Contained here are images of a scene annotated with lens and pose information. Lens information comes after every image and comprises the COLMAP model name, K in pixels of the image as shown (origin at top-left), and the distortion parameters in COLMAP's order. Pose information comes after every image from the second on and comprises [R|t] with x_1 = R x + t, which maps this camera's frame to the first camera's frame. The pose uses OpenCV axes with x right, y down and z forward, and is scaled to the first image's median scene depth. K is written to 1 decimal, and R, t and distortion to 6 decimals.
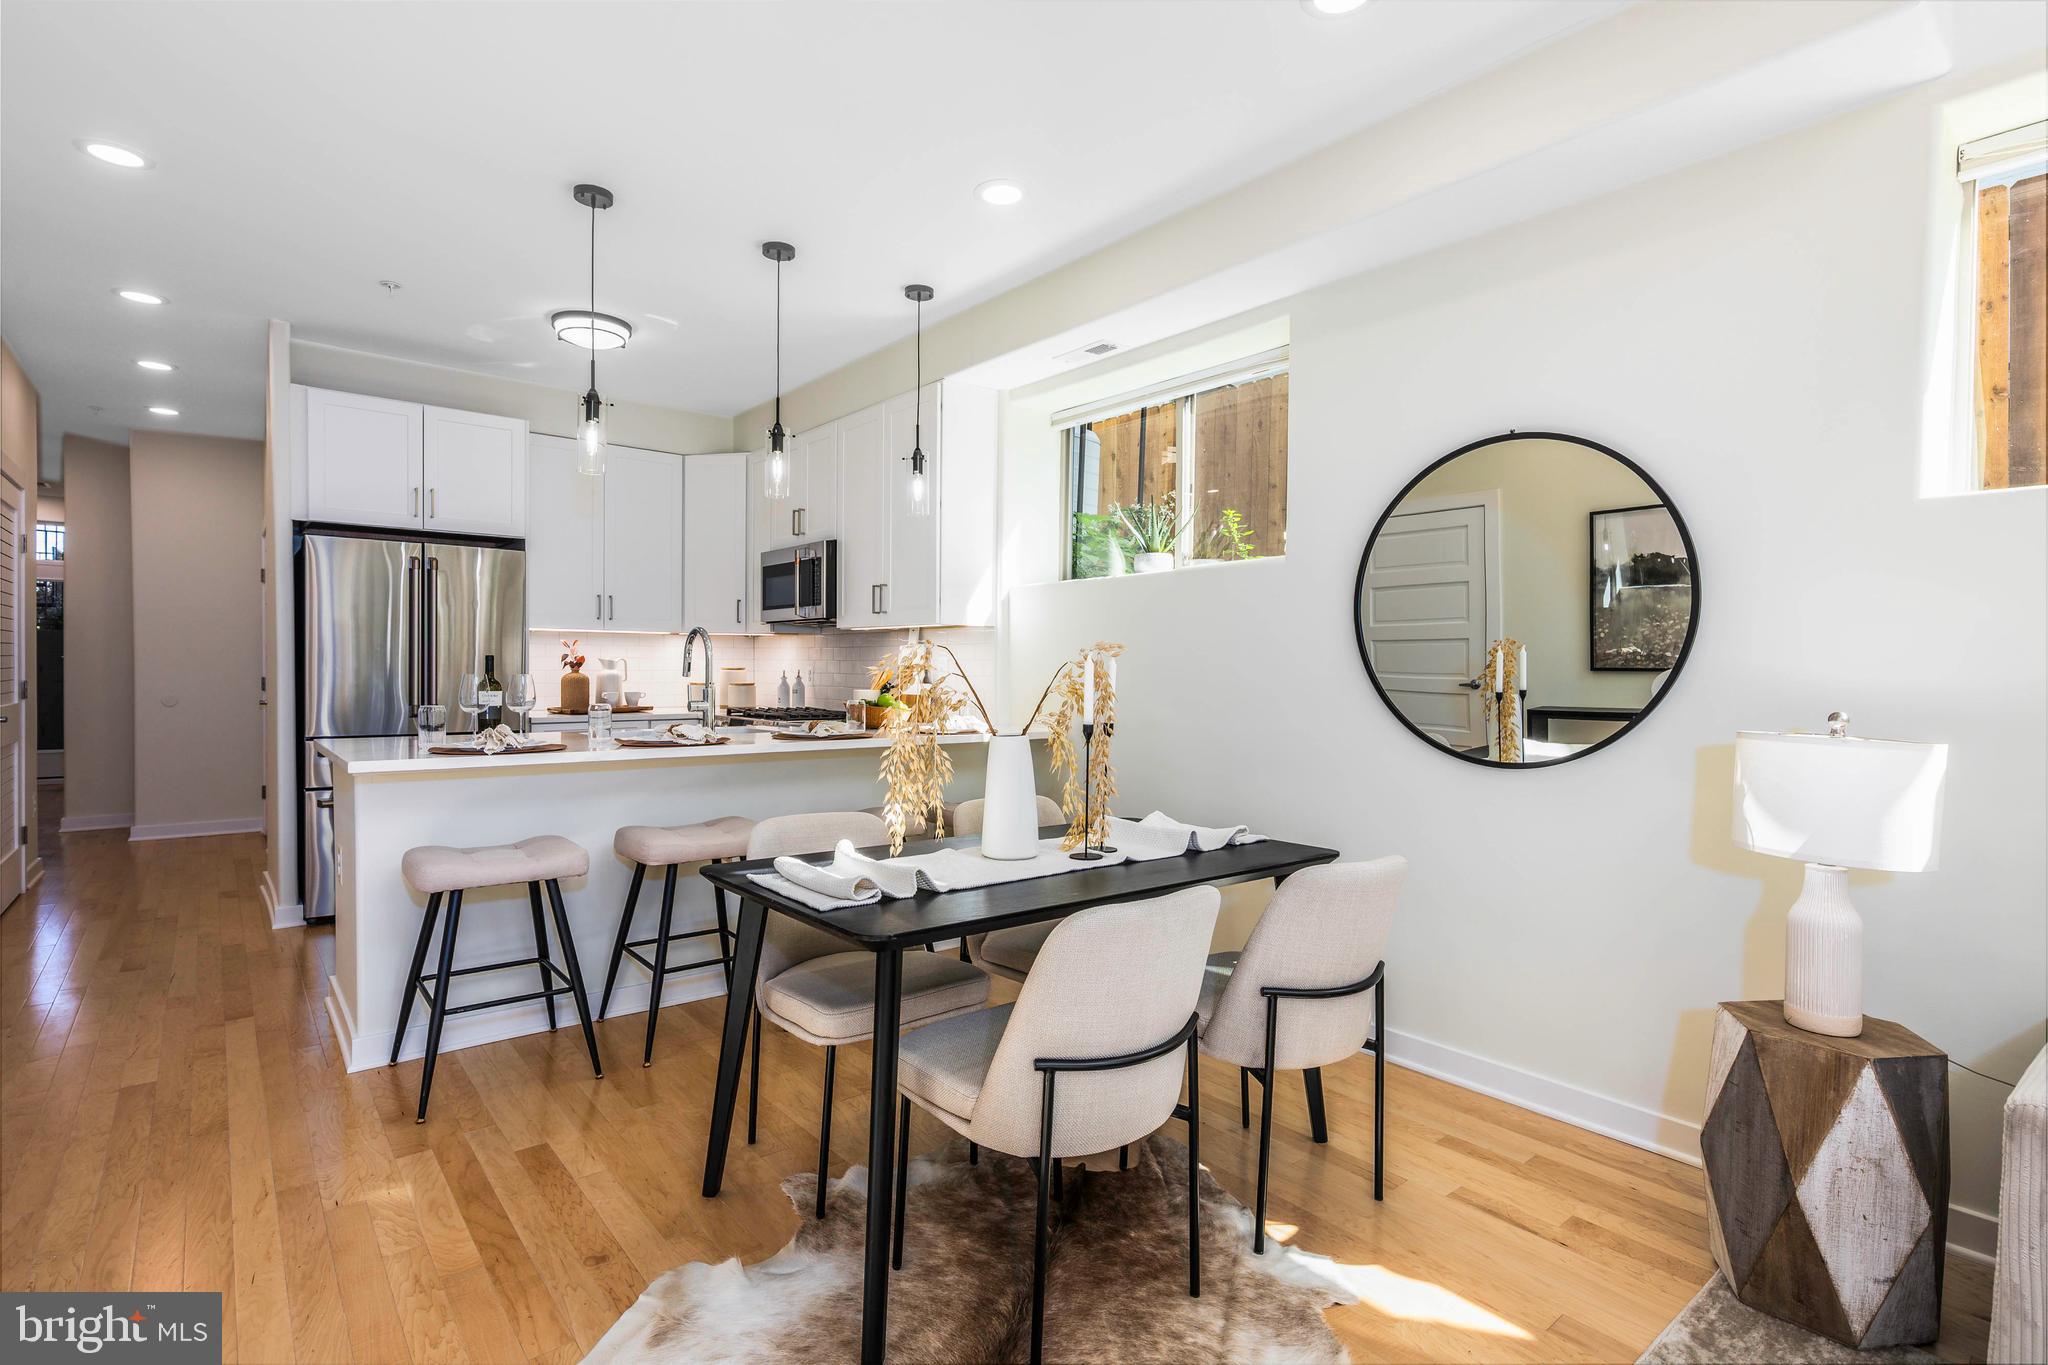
lens RADIAL K [[972.9, 0, 1024.0], [0, 972.9, 682.5], [0, 0, 1]] dist [-0.002242, 0.000855]
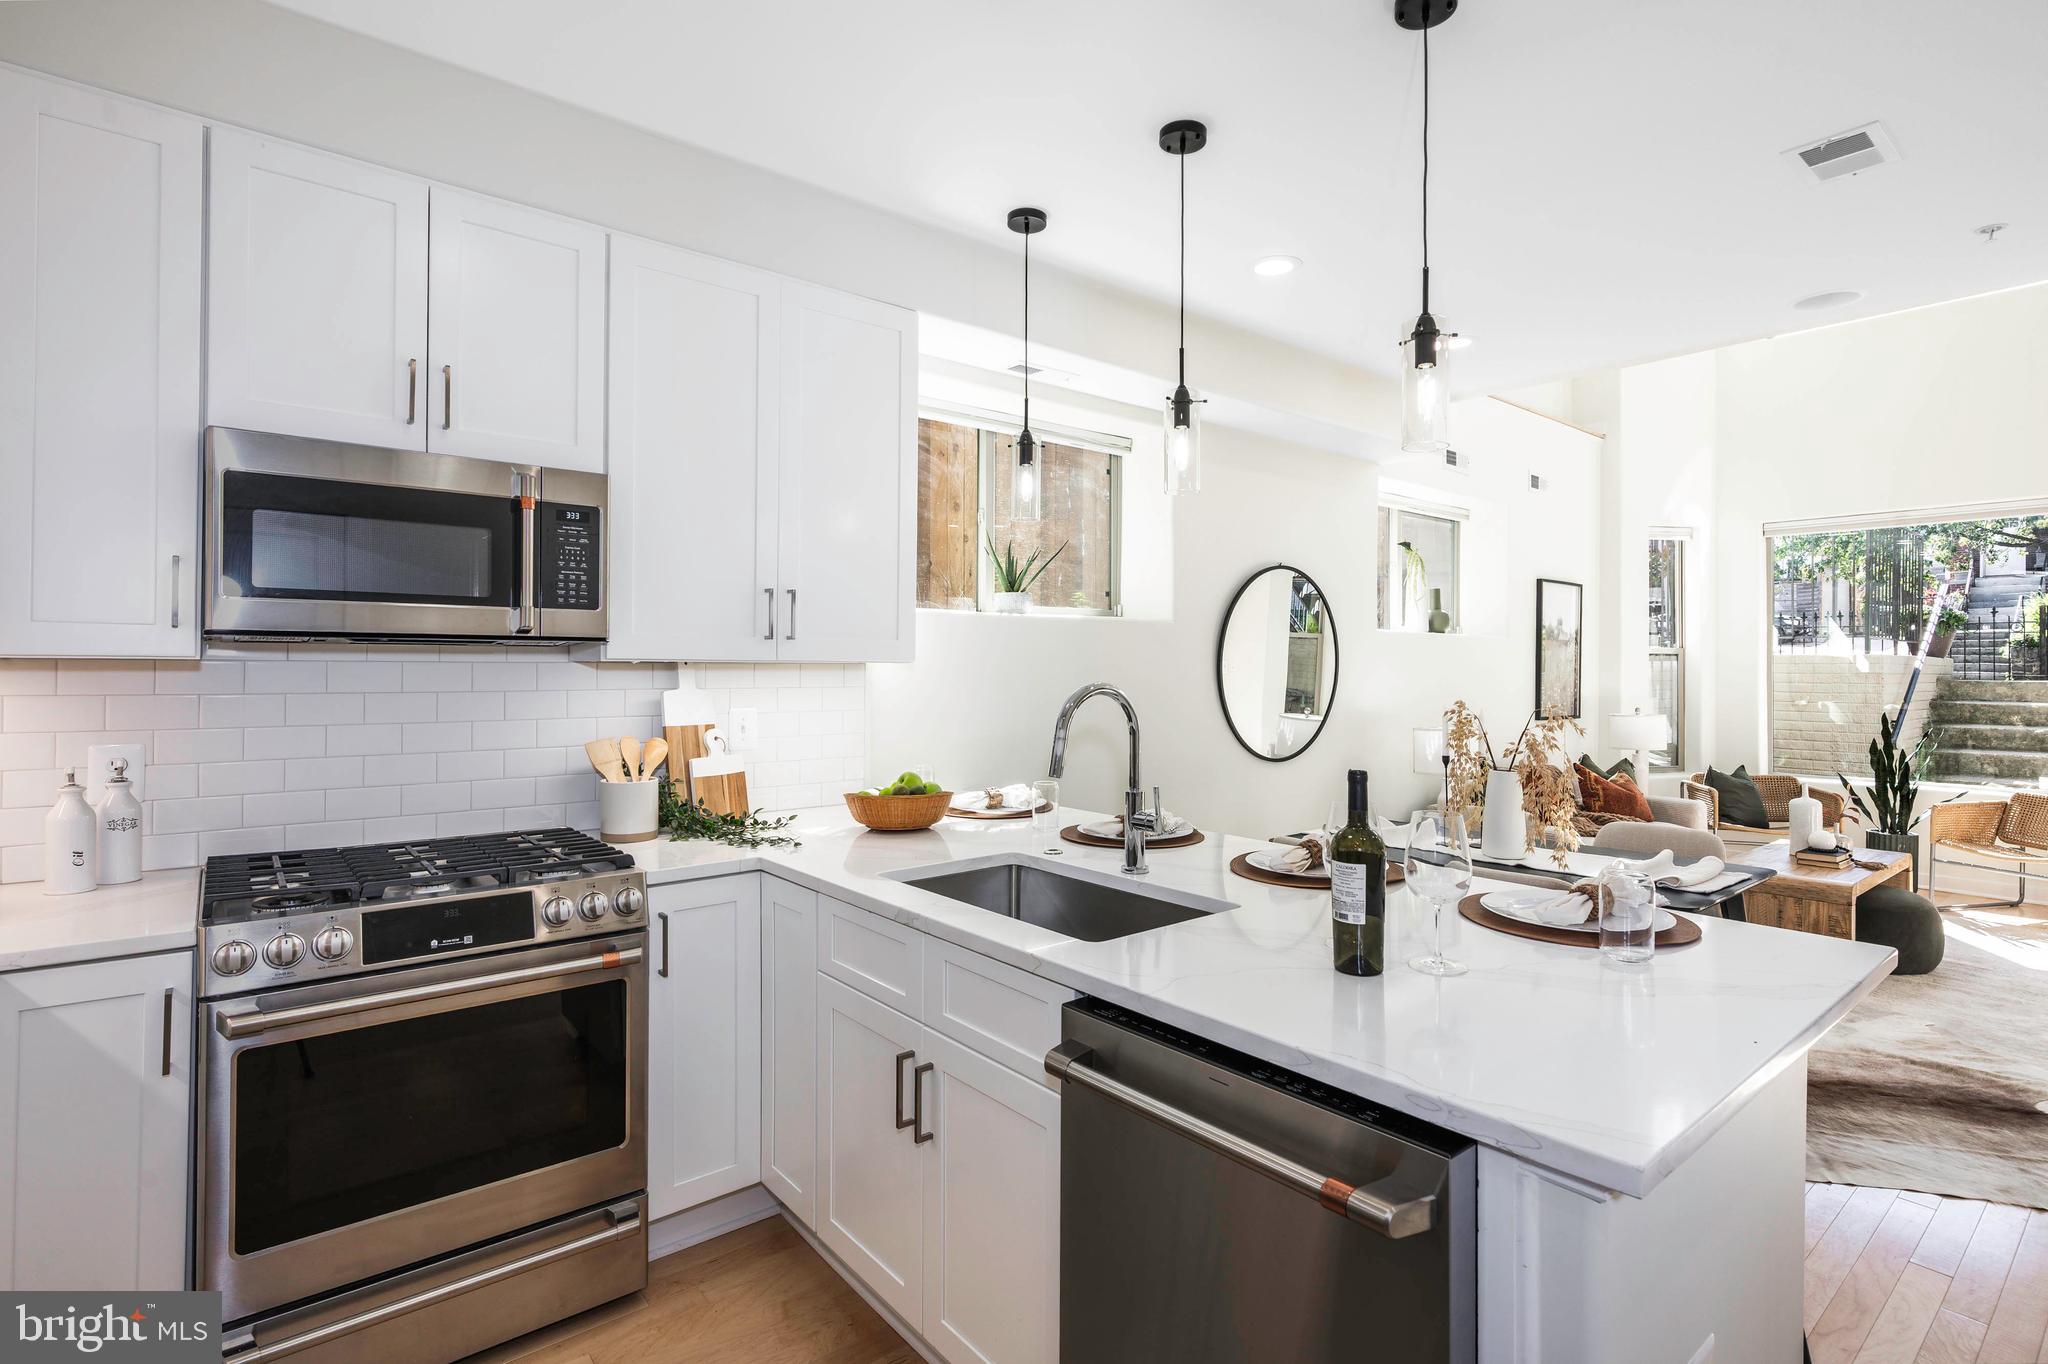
lens RADIAL K [[1001.5, 0, 1021.8], [0, 1001.5, 650.5], [0, 0, 1]] dist [-0.001502, 0.000092]
pose [[0.004711, 0.006109, 0.999970, -0.692247], [0.009629, 0.999935, -0.006154, -0.055591], [-0.999943, 0.009658, 0.004651, 0.797199]]
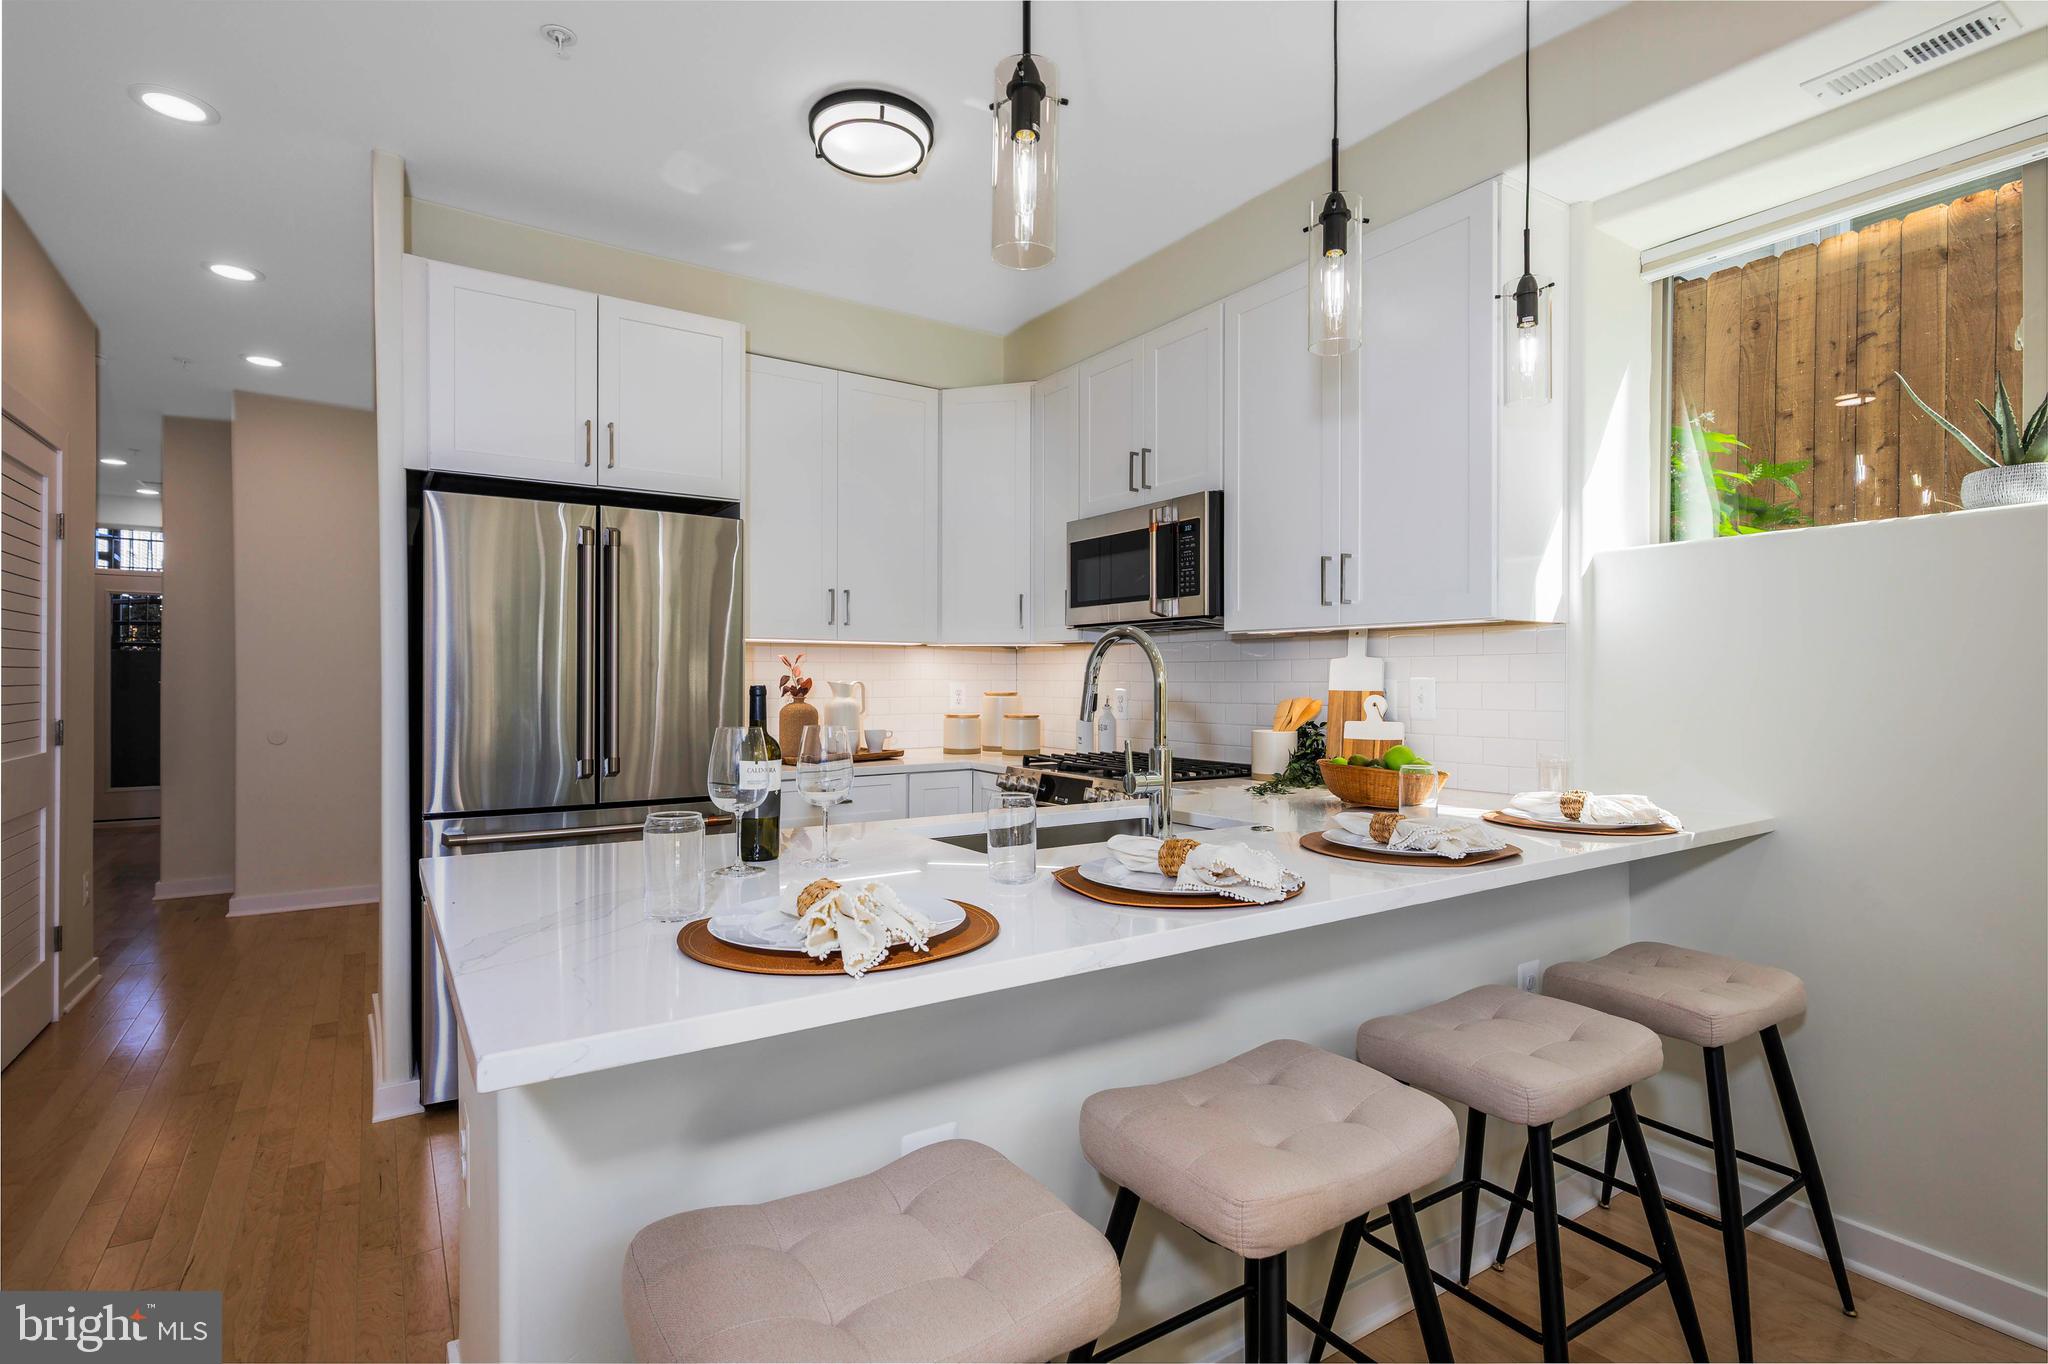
lens RADIAL K [[972.9, 0, 1024.0], [0, 972.9, 682.0], [0, 0, 1]] dist [-0.002242, 0.000855]
pose [[0.994522, -0.006703, -0.104312, -0.256668], [0.005273, 0.999888, -0.013981, -0.015800], [0.104394, 0.013354, 0.994446, 0.370177]]
